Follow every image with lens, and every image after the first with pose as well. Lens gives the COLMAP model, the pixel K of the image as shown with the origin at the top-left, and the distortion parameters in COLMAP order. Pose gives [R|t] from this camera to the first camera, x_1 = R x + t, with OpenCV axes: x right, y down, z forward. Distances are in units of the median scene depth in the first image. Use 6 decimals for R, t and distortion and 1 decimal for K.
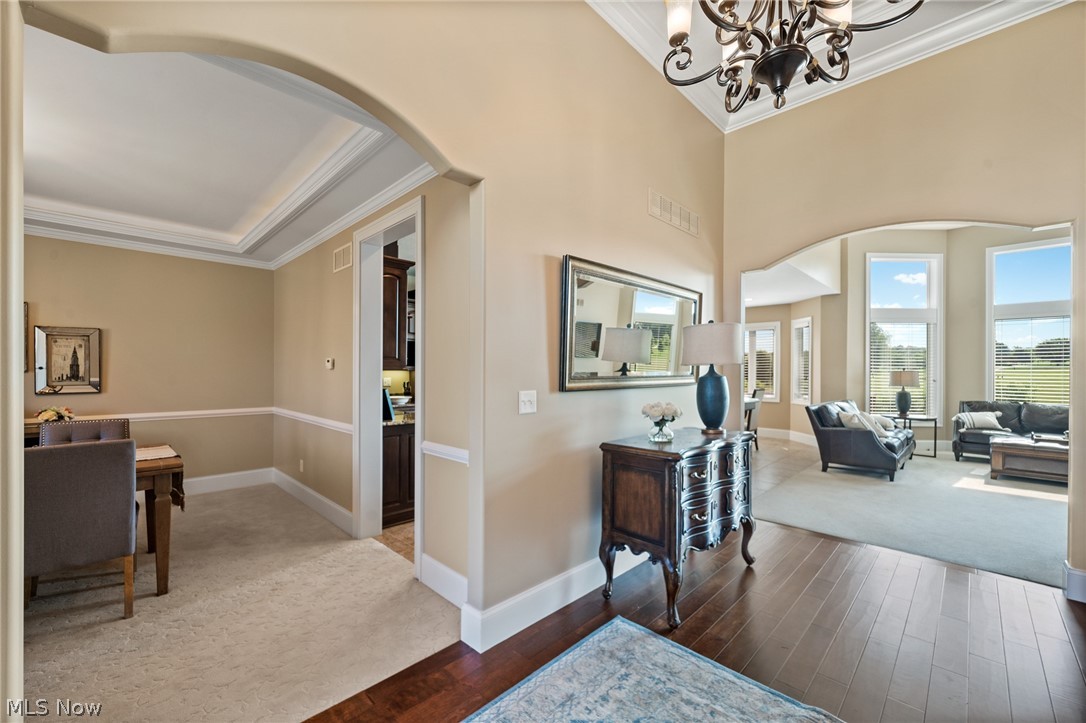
lens RADIAL K [[438.1, 0, 544.6], [0, 438.1, 365.2], [0, 0, 1]] dist [0.001311, 0.000152]
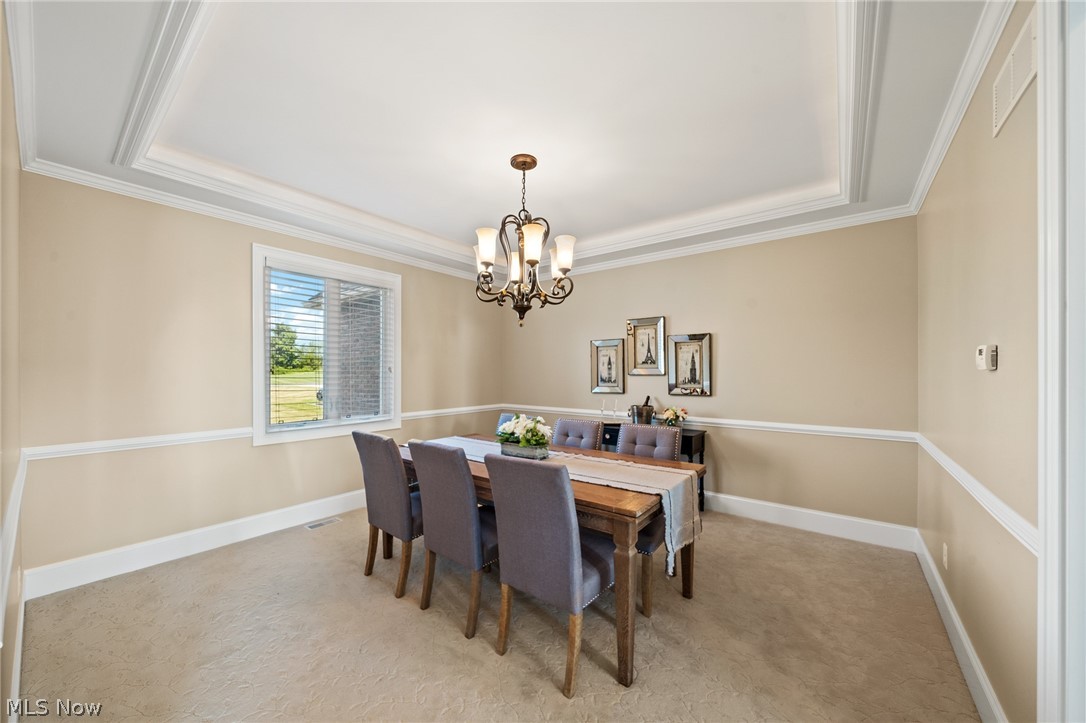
lens RADIAL K [[397.6, 0, 545.0], [0, 397.6, 370.3], [0, 0, 1]] dist [-0.000090, -0.000119]
pose [[0.113817, -0.011637, -0.993434, -0.150832], [0.009082, 0.999902, -0.010672, 0.009515], [0.993460, -0.007808, 0.113911, 0.531853]]
